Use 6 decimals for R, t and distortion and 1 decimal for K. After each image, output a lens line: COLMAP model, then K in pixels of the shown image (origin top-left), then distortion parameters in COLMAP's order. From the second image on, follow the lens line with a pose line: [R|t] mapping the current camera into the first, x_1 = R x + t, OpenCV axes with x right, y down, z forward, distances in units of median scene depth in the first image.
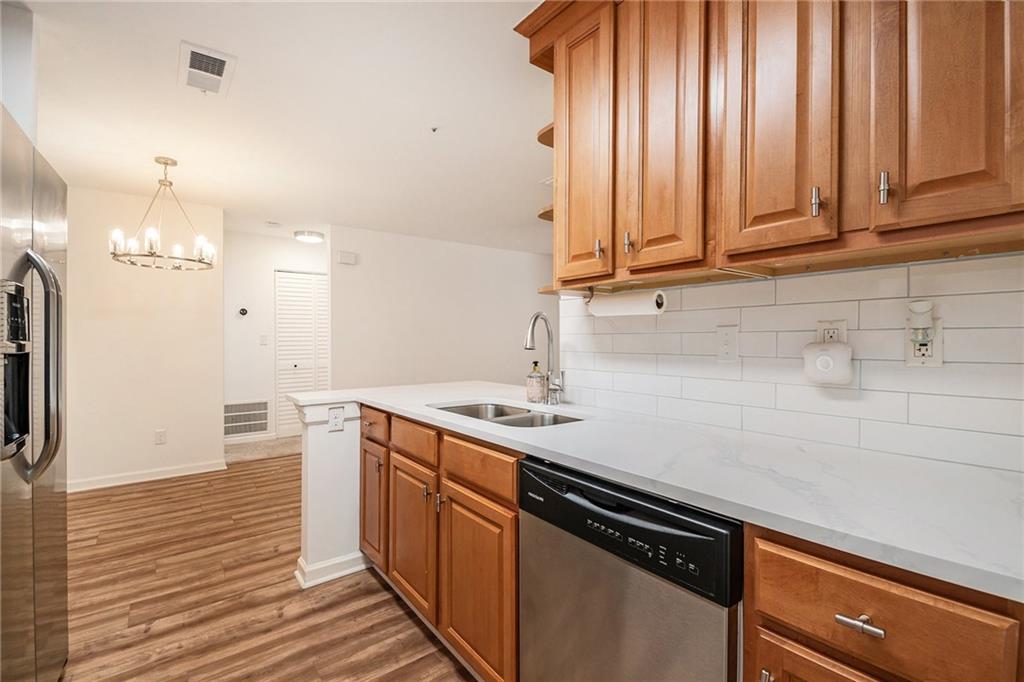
lens RADIAL K [[455.8, 0, 510.2], [0, 455.8, 339.2], [0, 0, 1]] dist [0.018772, -0.017758]
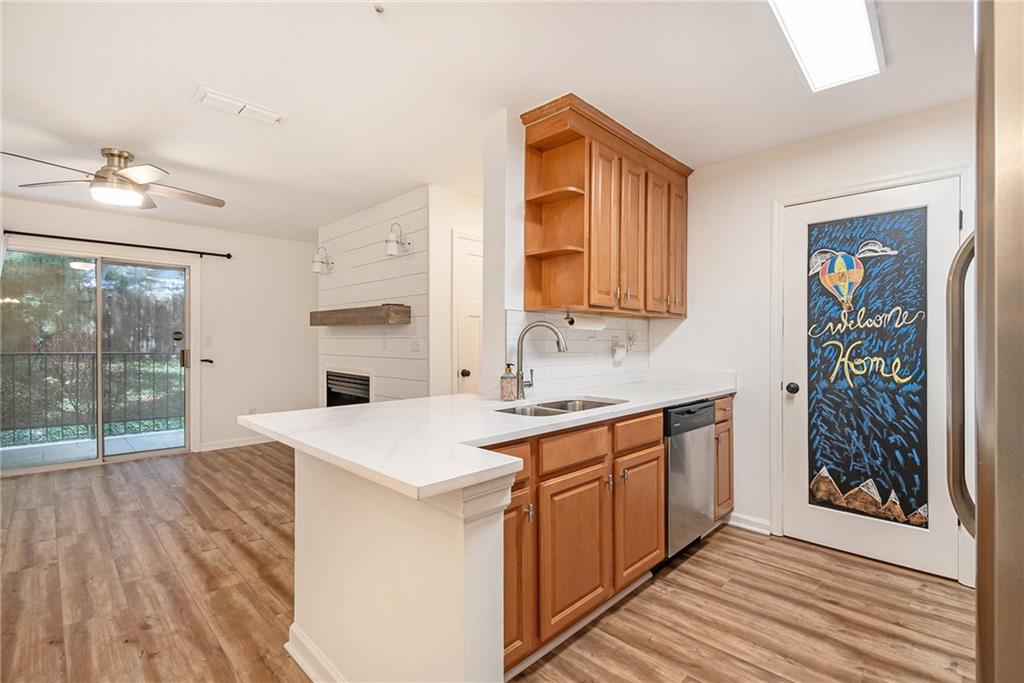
lens RADIAL K [[460.1, 0, 508.9], [0, 460.1, 342.7], [0, 0, 1]] dist [0.004826, -0.017662]
pose [[-0.144990, 0.004895, 0.989421, -0.932290], [-0.002034, 0.999984, -0.005245, 0.002989], [-0.989431, -0.002773, -0.144978, 1.041870]]
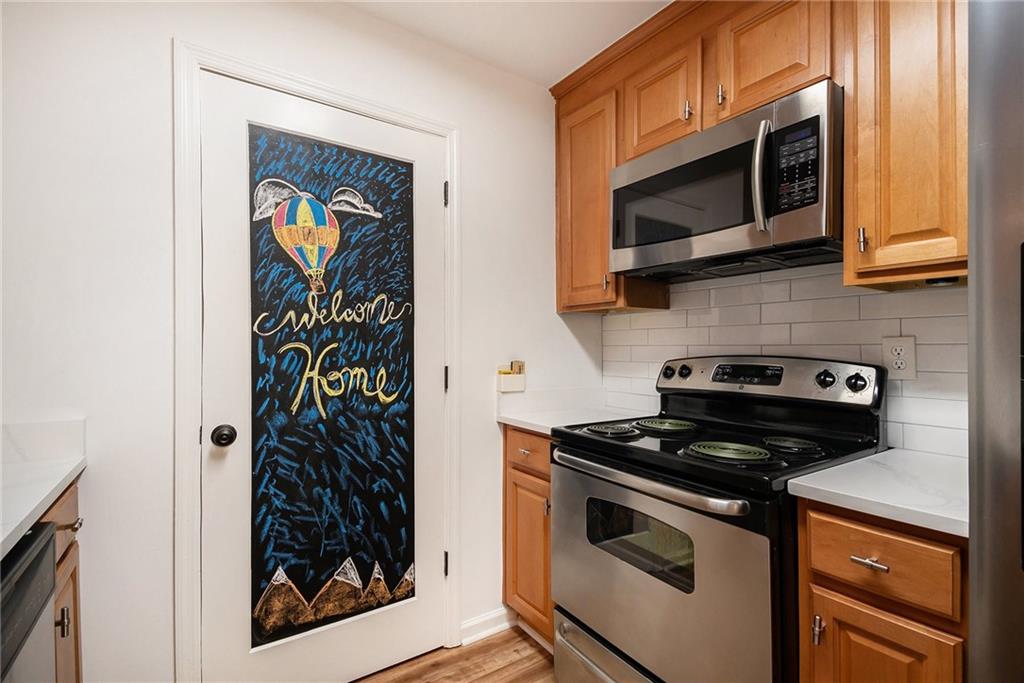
lens RADIAL K [[459.0, 0, 512.5], [0, 459.0, 344.5], [0, 0, 1]] dist [0.042059, -0.018625]
pose [[-0.998755, 0.008098, 0.049230, -0.252684], [0.007816, 0.999952, -0.005908, -0.000211], [-0.049276, -0.005515, -0.998770, 0.724466]]
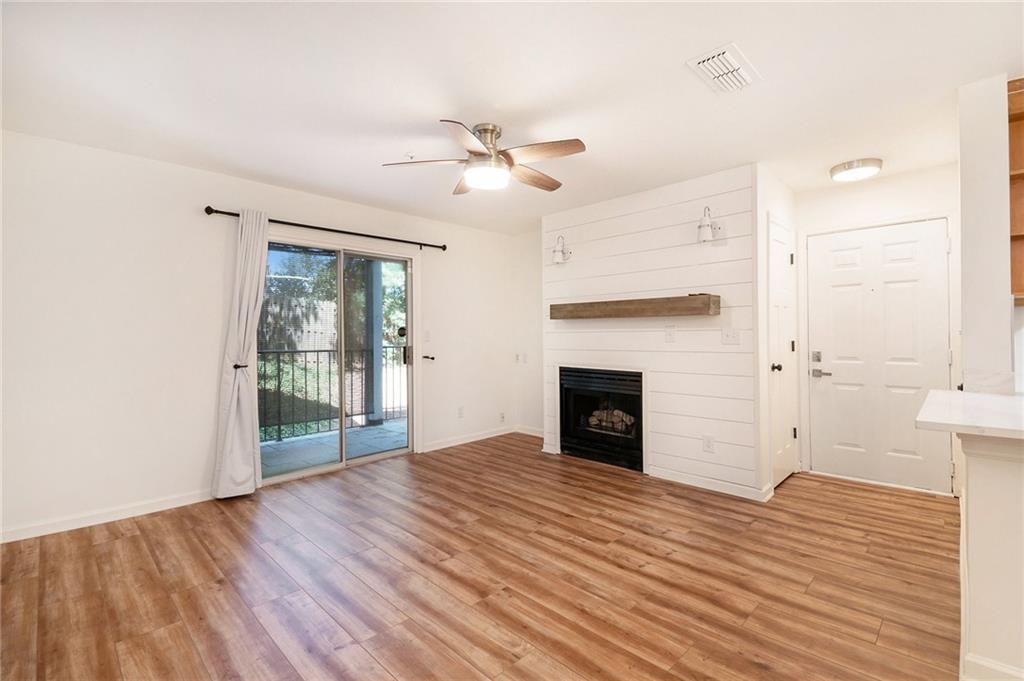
lens RADIAL K [[455.8, 0, 510.2], [0, 455.8, 338.7], [0, 0, 1]] dist [0.018772, -0.017758]
pose [[-0.140625, 0.004231, 0.990054, -0.669885], [0.008932, 0.999956, -0.003005, 0.005368], [-0.990023, 0.008420, -0.140657, 2.057087]]
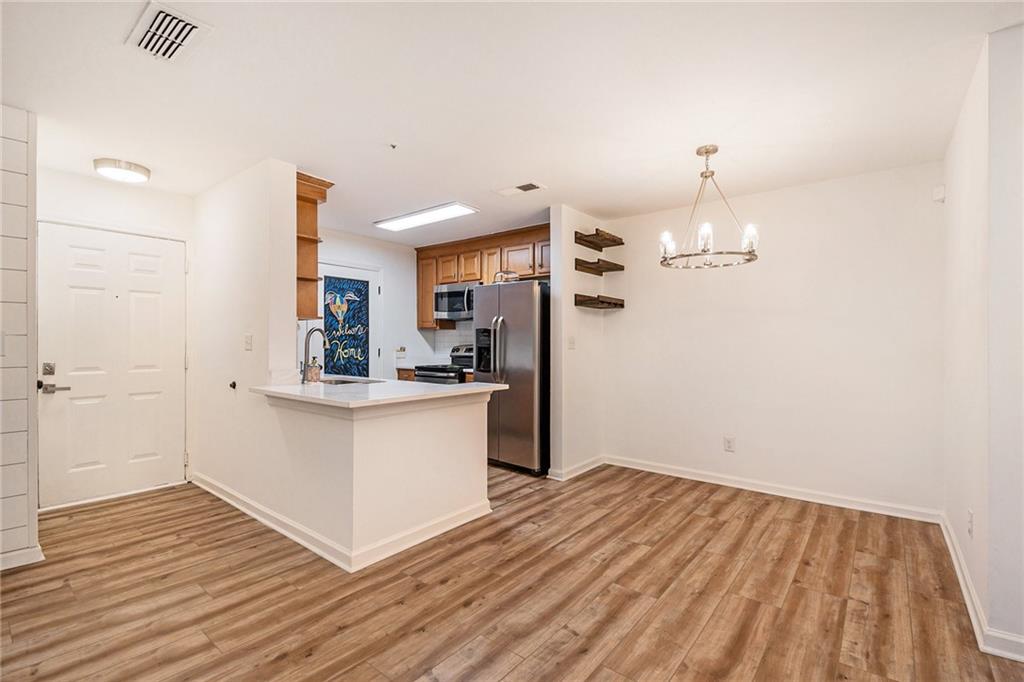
lens RADIAL K [[455.8, 0, 510.2], [0, 455.8, 339.2], [0, 0, 1]] dist [0.018772, -0.017758]
pose [[-0.973054, 0.005633, -0.230509, -0.212276], [0.007262, 0.999954, -0.006220, 0.003466], [0.230463, -0.007727, -0.973050, 2.393613]]
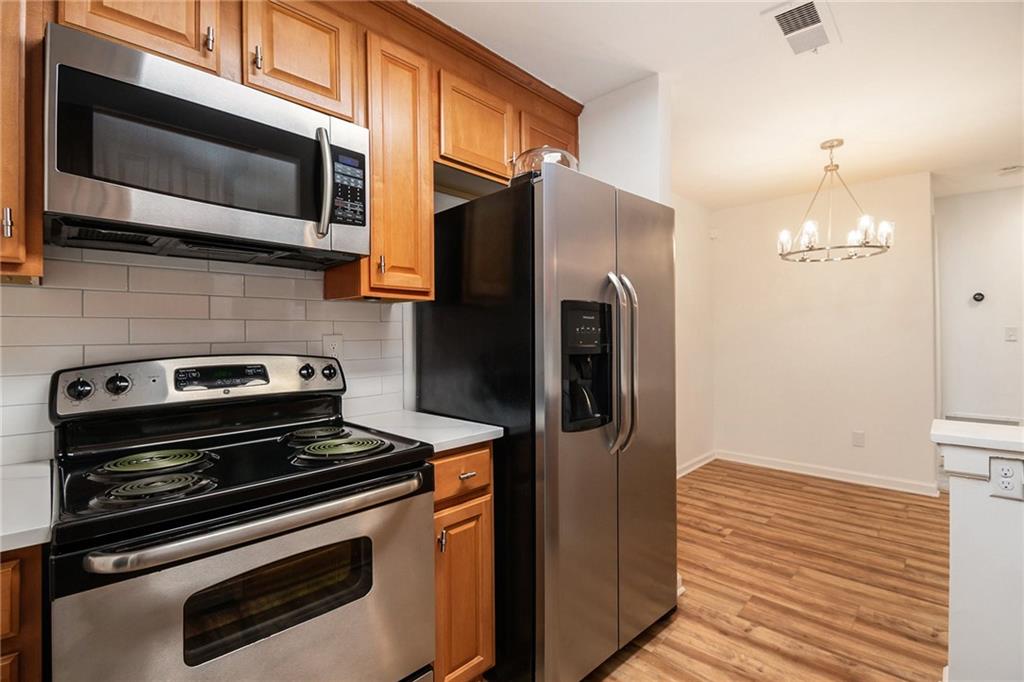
lens RADIAL K [[452.1, 0, 512.8], [0, 452.1, 336.6], [0, 0, 1]] dist [0.018078, -0.020015]
pose [[0.144660, 0.009460, -0.989436, 0.086670], [0.003721, 0.999942, 0.010104, -0.013328], [0.989474, -0.005143, 0.144617, 0.287408]]
